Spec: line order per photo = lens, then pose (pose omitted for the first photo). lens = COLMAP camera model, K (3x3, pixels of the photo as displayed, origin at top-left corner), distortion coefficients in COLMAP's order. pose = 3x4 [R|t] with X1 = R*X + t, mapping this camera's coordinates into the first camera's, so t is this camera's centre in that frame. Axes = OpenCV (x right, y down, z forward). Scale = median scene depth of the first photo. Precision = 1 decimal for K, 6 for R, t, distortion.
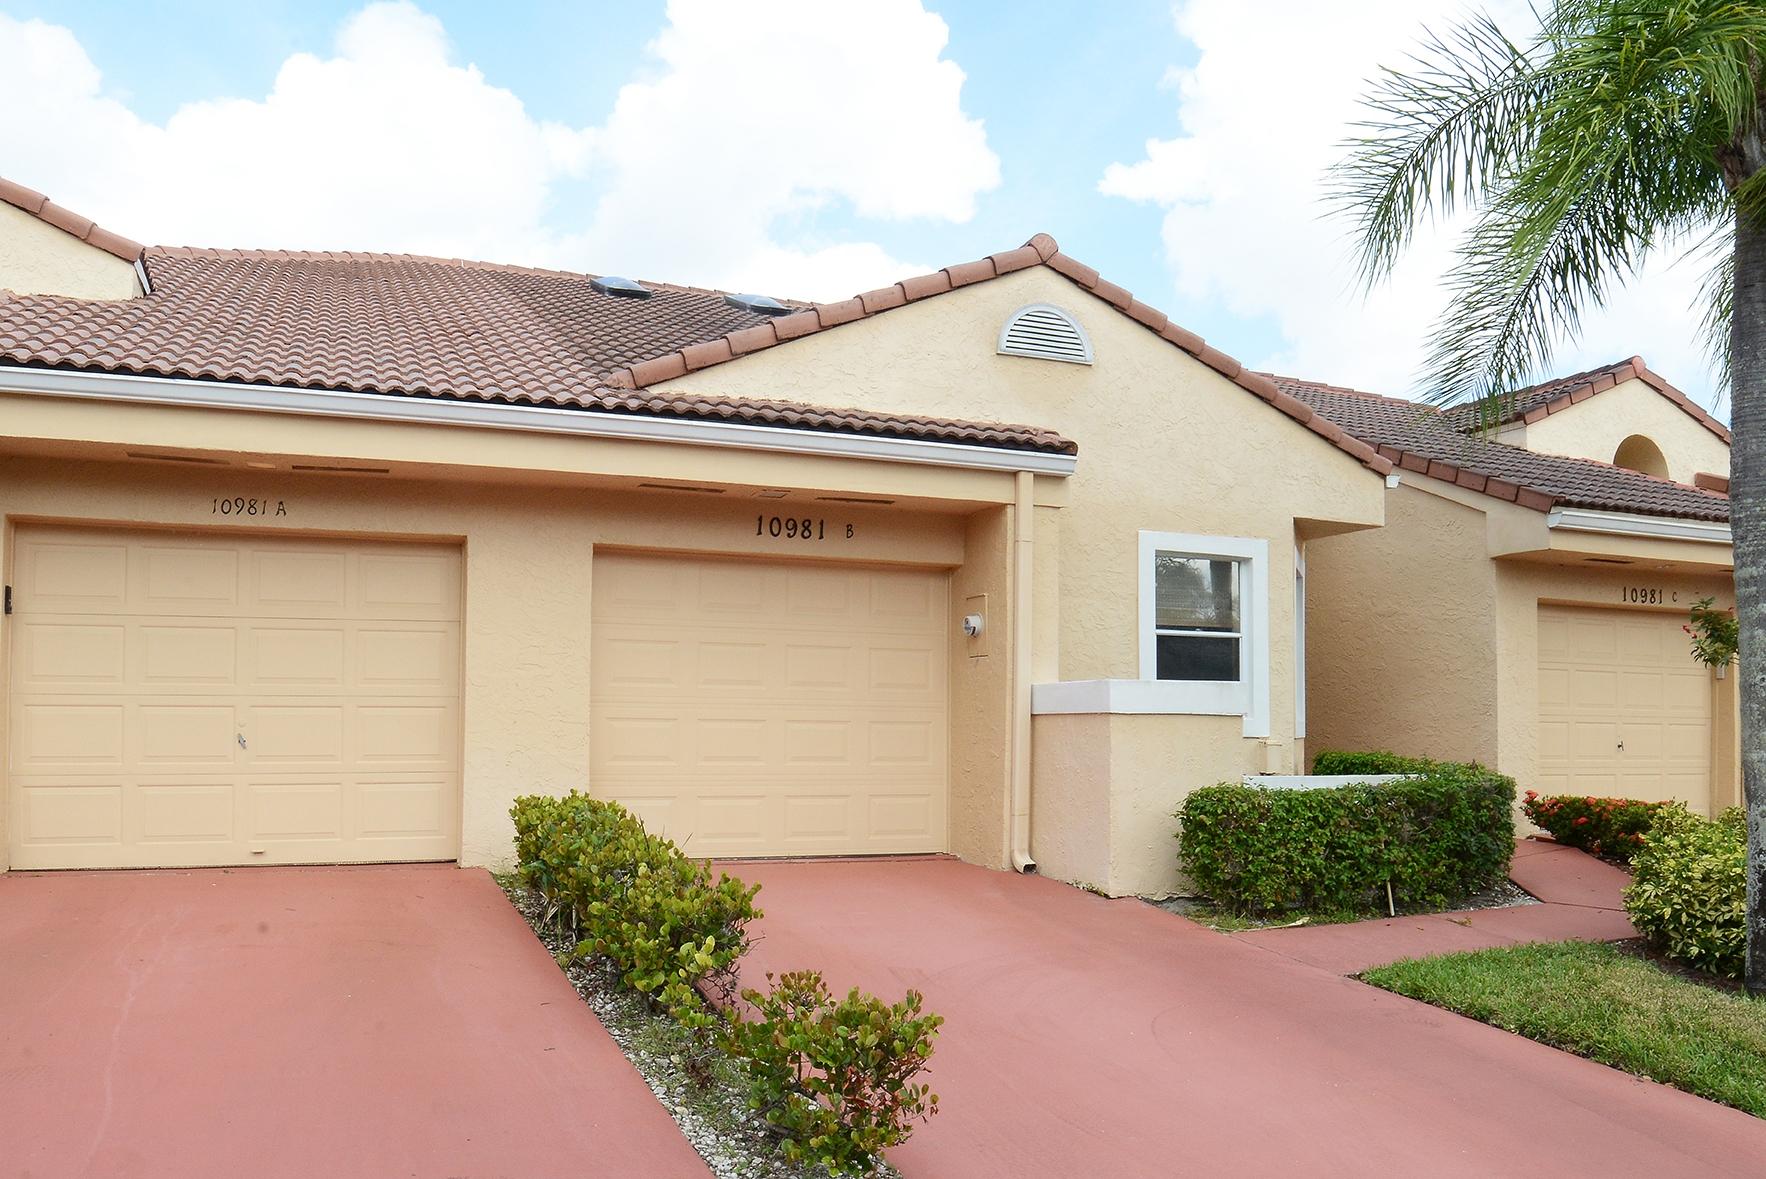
lens RADIAL K [[744.9, 0, 880.8], [0, 744.9, 598.6], [0, 0, 1]] dist [-0.046203, 0.007776]
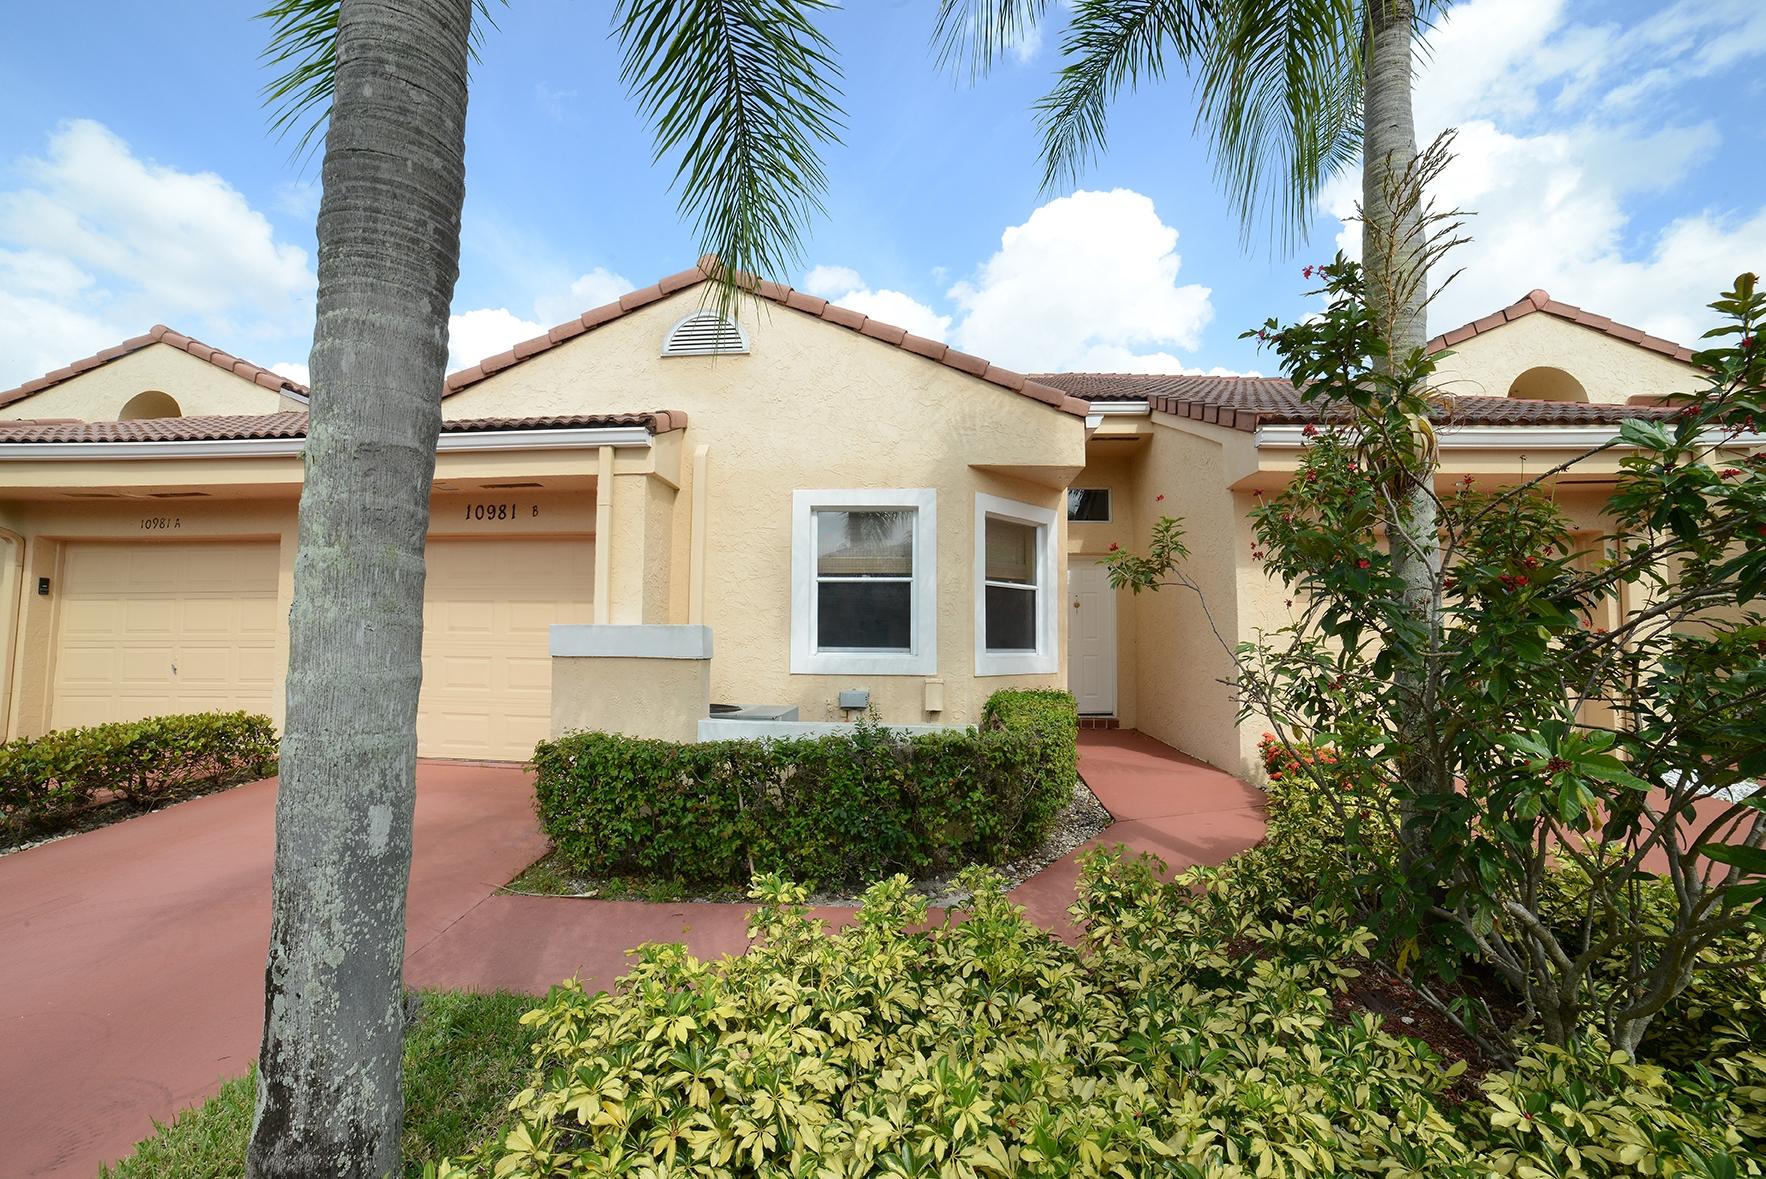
lens RADIAL K [[744.9, 0, 883.0], [0, 744.9, 586.8], [0, 0, 1]] dist [-0.046203, 0.007776]
pose [[0.954075, -0.051283, -0.295146, 0.827651], [0.044968, 0.998592, -0.028150, 0.095862], [0.296174, 0.013585, 0.955037, -0.049652]]
